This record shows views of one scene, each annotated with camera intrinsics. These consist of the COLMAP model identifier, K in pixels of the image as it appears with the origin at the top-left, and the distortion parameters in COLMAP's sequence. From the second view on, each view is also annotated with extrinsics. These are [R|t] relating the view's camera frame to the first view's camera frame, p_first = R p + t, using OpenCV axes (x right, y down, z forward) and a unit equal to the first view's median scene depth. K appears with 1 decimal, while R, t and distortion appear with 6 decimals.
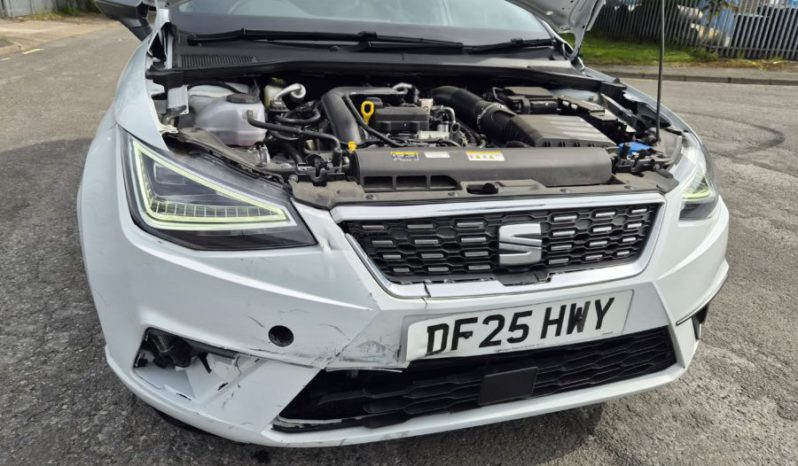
lens RADIAL K [[547.3, 0, 398.8], [0, 547.3, 223.3], [0, 0, 1]] dist [0.063628, -0.058869]
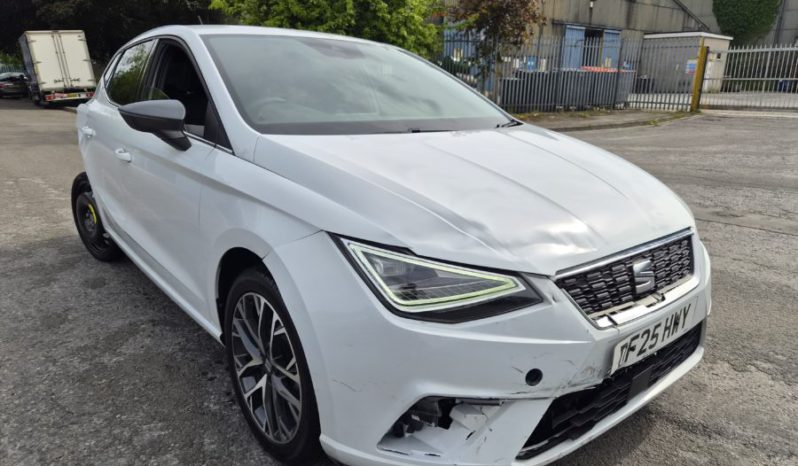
lens RADIAL K [[538.1, 0, 397.6], [0, 538.1, 235.4], [0, 0, 1]] dist [0.064512, -0.052896]
pose [[0.929061, -0.140298, 0.342288, -0.816712], [0.168942, 0.984079, -0.055196, -0.093439], [-0.329095, 0.109107, 0.937972, -0.098633]]
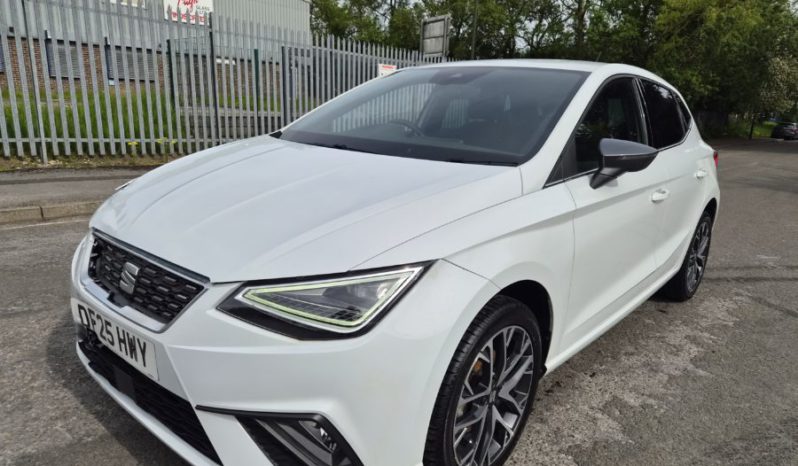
lens RADIAL K [[538.1, 0, 397.6], [0, 538.1, 235.4], [0, 0, 1]] dist [0.064512, -0.052896]
pose [[0.523393, 0.174161, -0.834103, 1.743081], [-0.326570, 0.945143, -0.007574, -0.283166], [0.787027, 0.276358, 0.551557, 0.733462]]
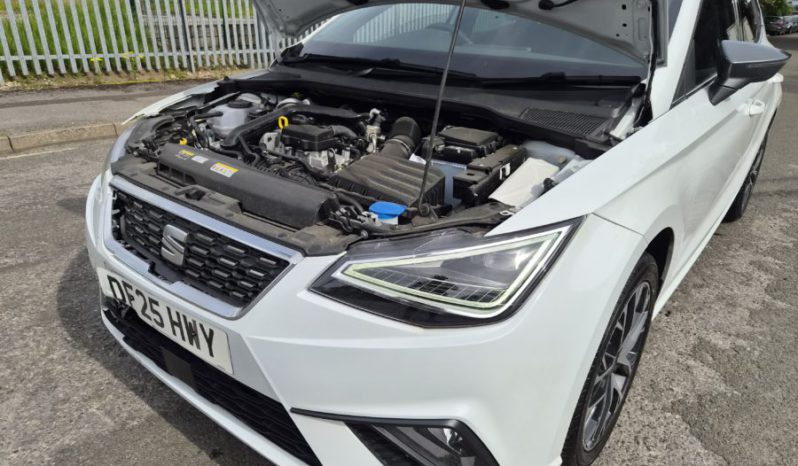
lens RADIAL K [[538.4, 0, 387.4], [0, 538.4, 240.7], [0, 0, 1]] dist [0.065979, -0.052068]
pose [[0.555983, 0.290822, -0.778656, 1.329256], [-0.295013, 0.944846, 0.142245, -0.258510], [0.777078, 0.150628, 0.611114, 0.652798]]
